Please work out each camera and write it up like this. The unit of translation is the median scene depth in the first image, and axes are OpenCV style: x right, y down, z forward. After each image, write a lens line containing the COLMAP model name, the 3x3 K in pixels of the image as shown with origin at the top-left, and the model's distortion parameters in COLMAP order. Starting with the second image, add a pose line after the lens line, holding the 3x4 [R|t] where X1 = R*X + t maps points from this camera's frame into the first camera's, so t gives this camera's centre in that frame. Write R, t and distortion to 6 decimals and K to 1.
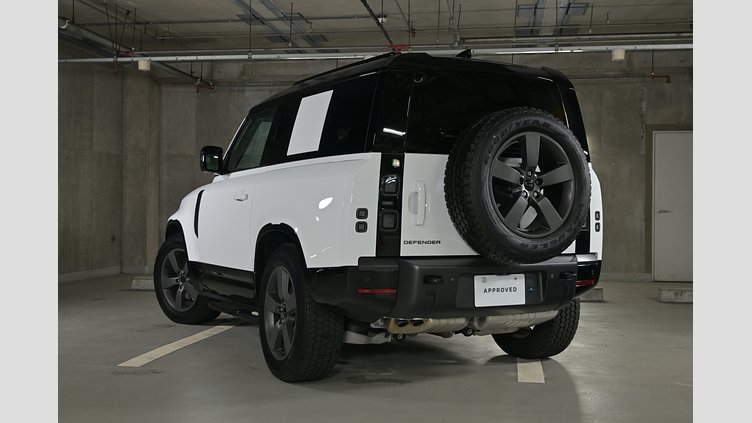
lens RADIAL K [[876.9, 0, 376.0], [0, 876.9, 211.5], [0, 0, 1]] dist [0.089798, 0.016892]
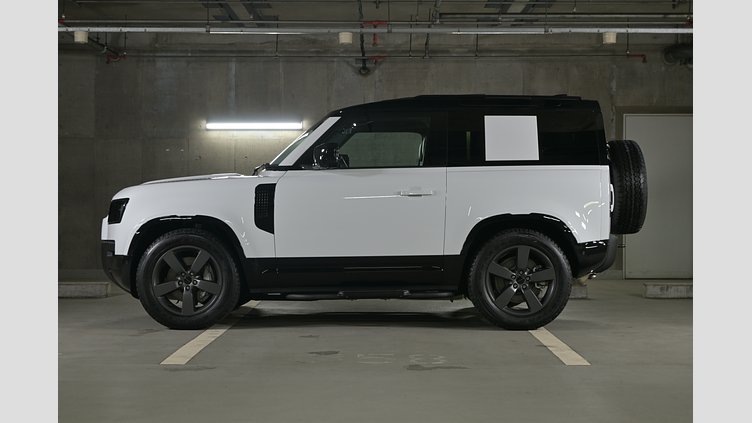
lens RADIAL K [[1204.4, 0, 376.0], [0, 1204.4, 211.5], [0, 0, 1]] dist [0.172516, 0.023951]
pose [[0.986017, -0.006941, 0.166499, -0.148893], [0.005791, 0.999956, 0.007393, -0.001134], [-0.166543, -0.006325, 0.986014, -0.191625]]
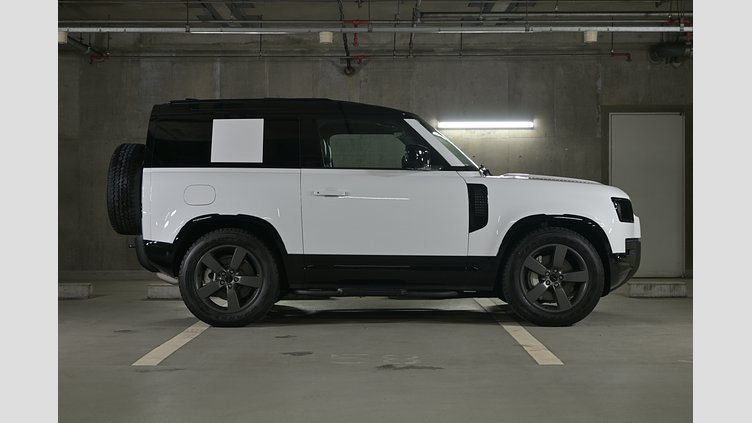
lens RADIAL K [[1204.4, 0, 376.0], [0, 1204.4, 211.5], [0, 0, 1]] dist [0.172516, 0.023951]
pose [[0.986325, -0.010672, 0.164469, -0.131170], [0.009538, 0.999925, 0.007682, -0.001186], [-0.164538, -0.006008, 0.986352, -0.192310]]
